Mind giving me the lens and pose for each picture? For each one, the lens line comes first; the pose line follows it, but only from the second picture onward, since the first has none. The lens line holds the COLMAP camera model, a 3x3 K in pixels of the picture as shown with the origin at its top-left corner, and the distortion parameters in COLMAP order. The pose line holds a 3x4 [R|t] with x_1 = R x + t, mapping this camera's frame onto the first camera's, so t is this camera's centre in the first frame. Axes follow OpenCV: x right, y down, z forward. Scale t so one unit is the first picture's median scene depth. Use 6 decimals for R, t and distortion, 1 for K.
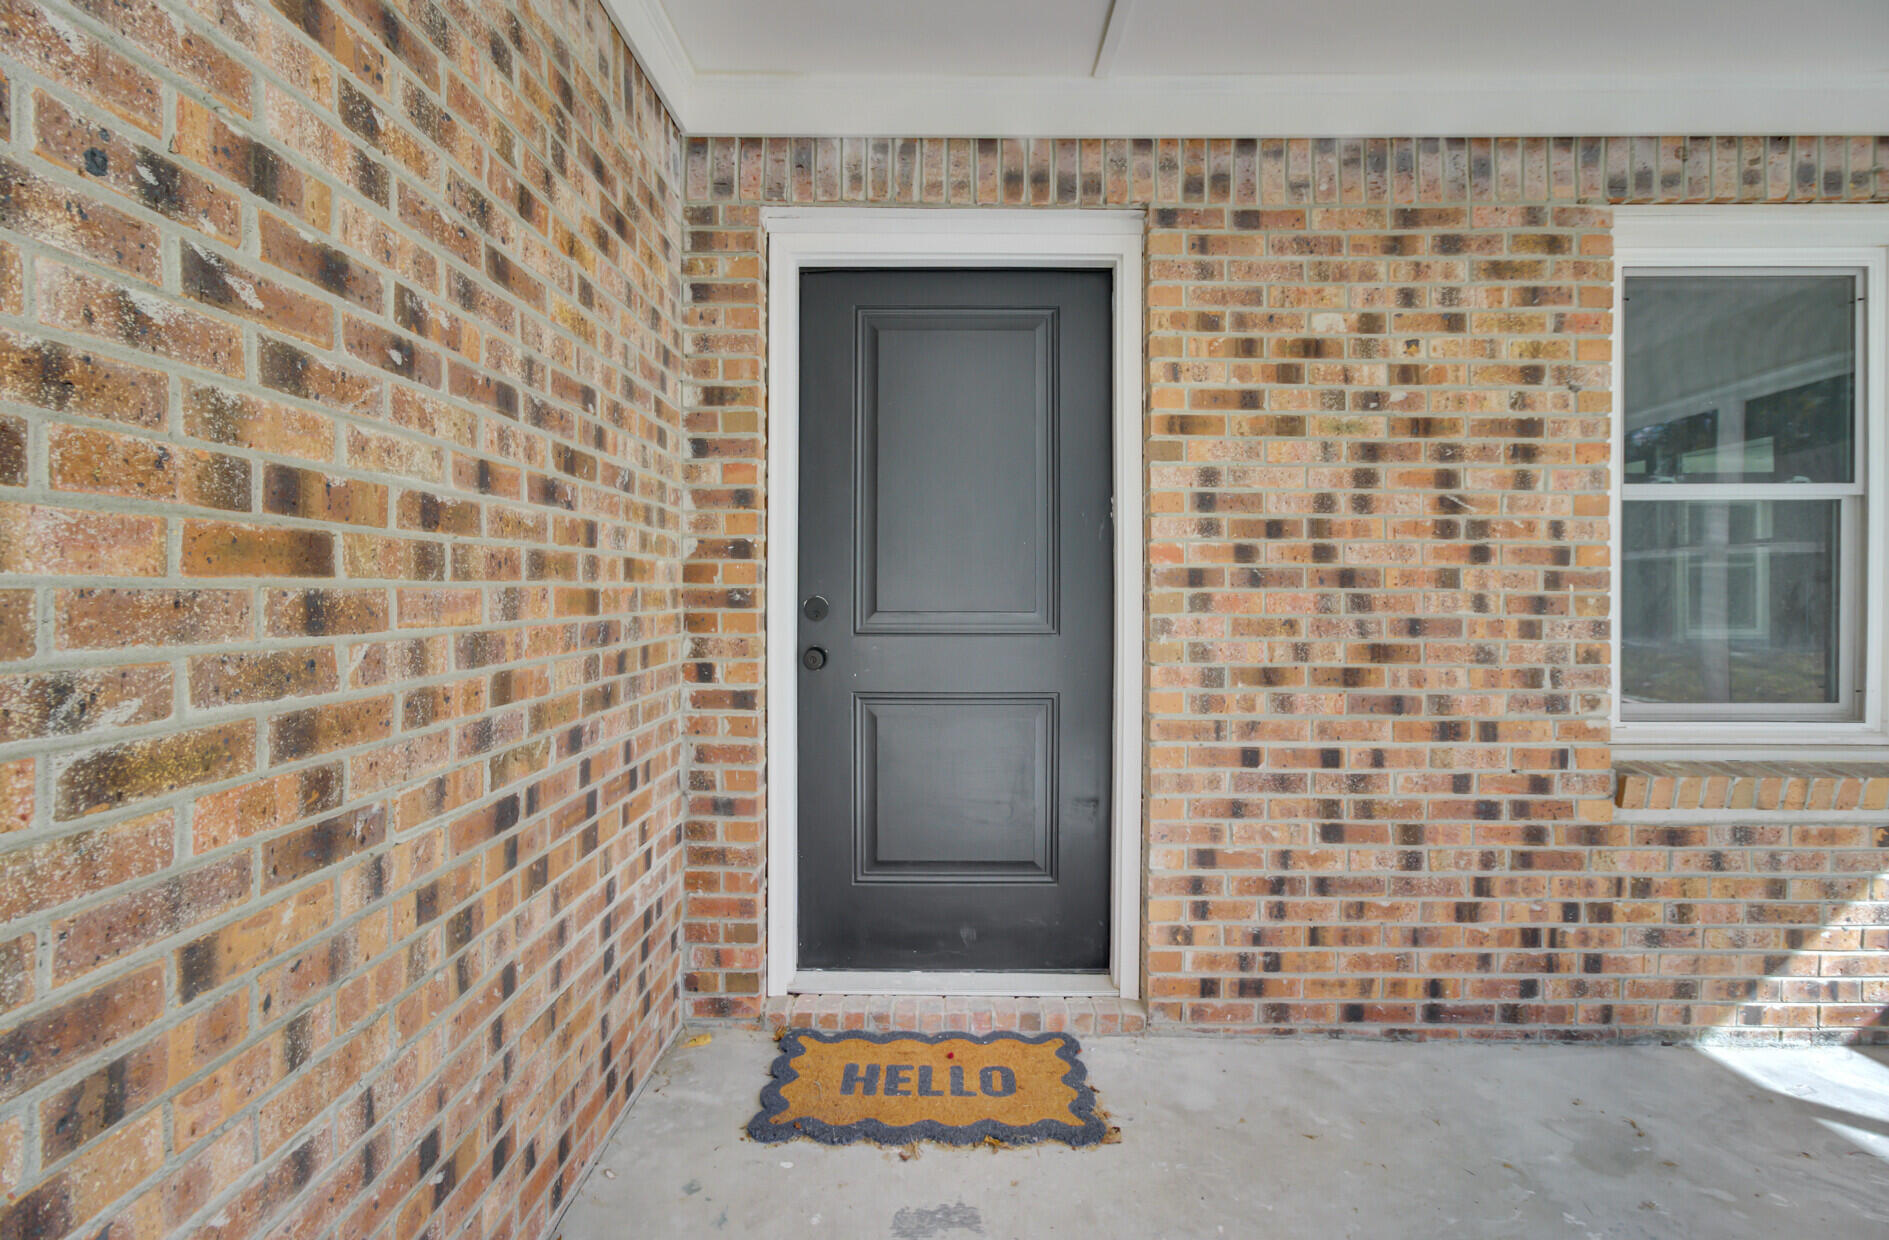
lens RADIAL K [[864.1, 0, 944.0], [0, 864.1, 625.3], [0, 0, 1]] dist [0.023122, -0.012485]
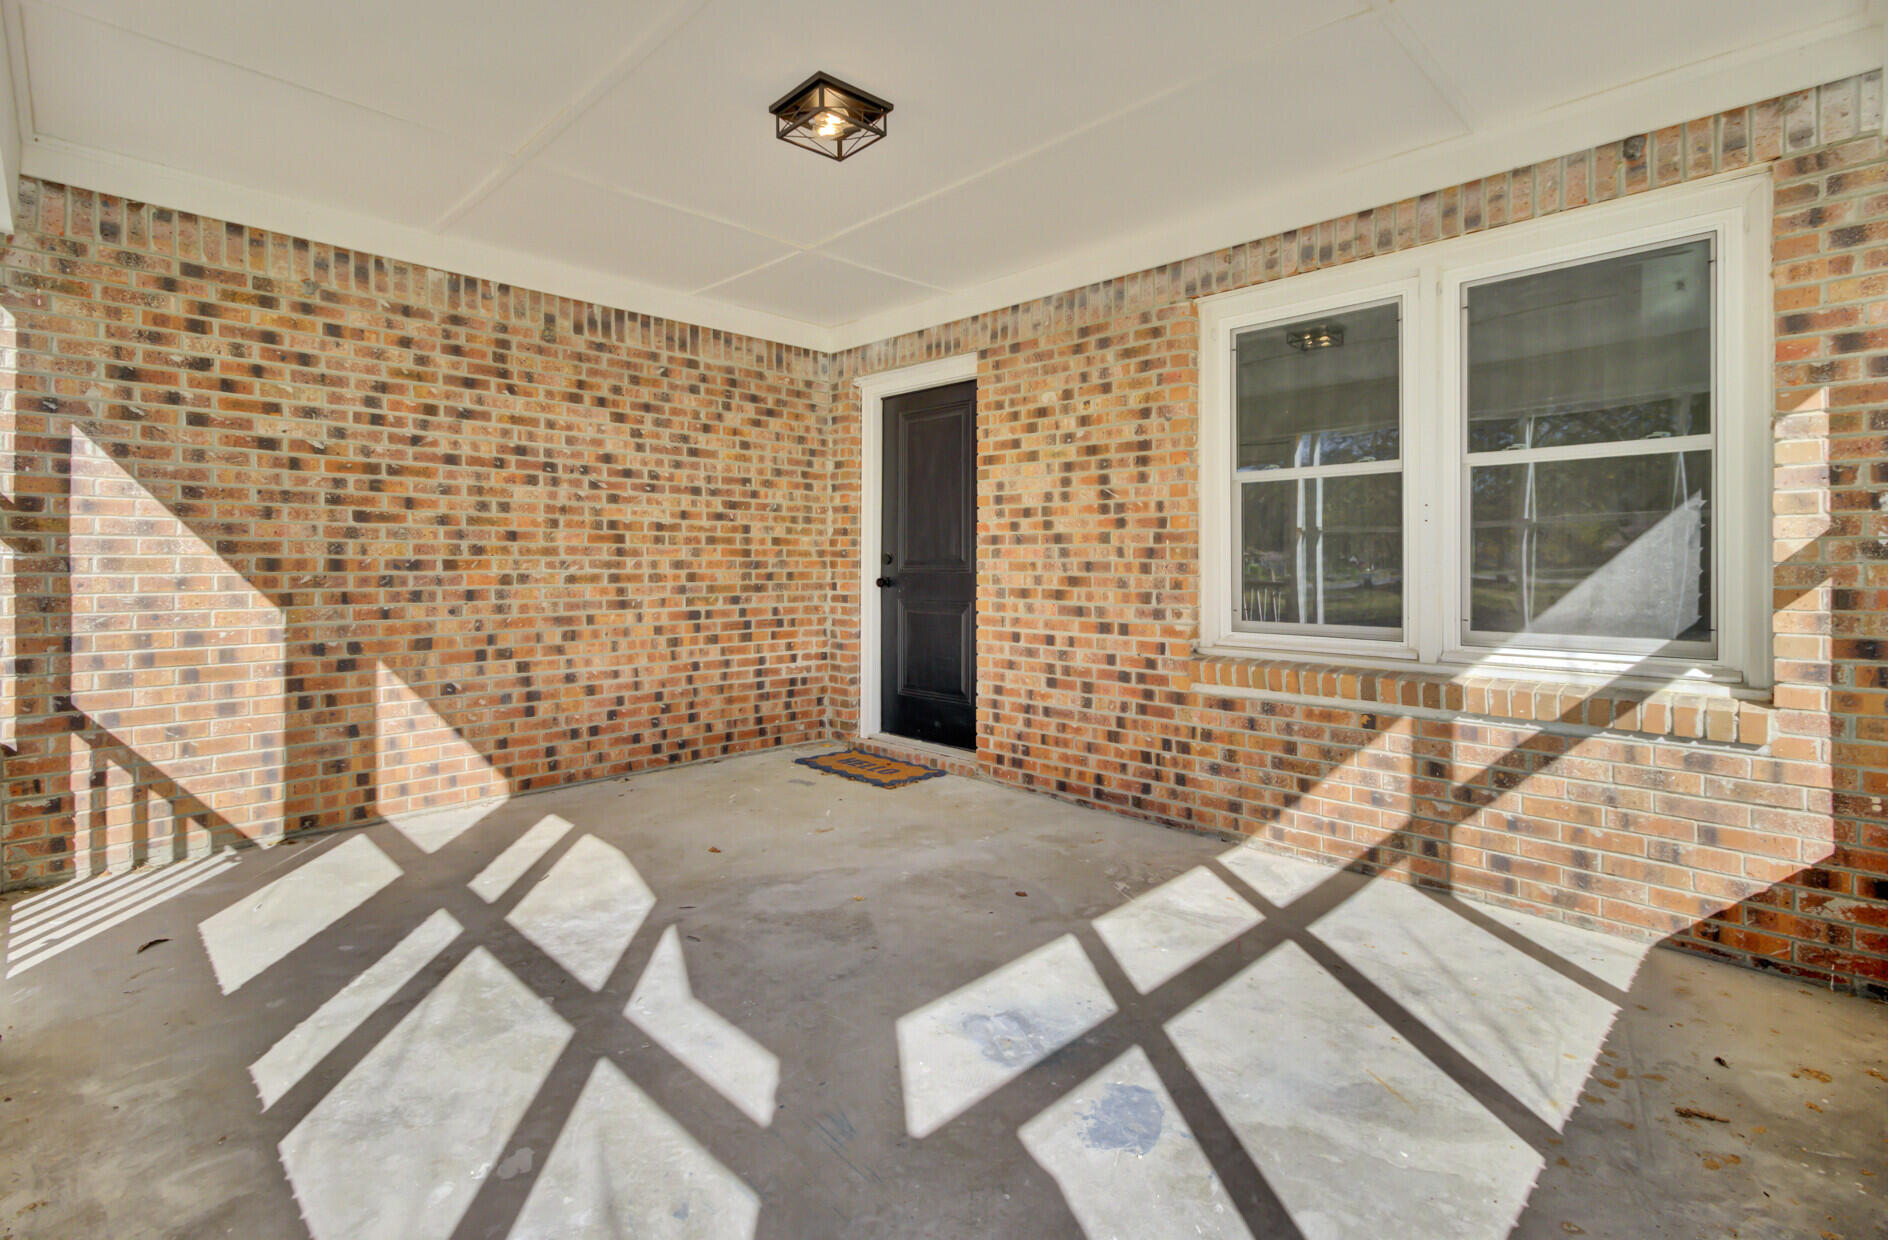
lens RADIAL K [[874.4, 0, 944.0], [0, 874.4, 620.0], [0, 0, 1]] dist [-0.026798, 0.000144]
pose [[0.709181, 0.043819, -0.703664, 1.566736], [-0.030555, 0.999039, 0.031419, 0.062251], [0.704364, -0.000781, 0.709838, -0.433293]]
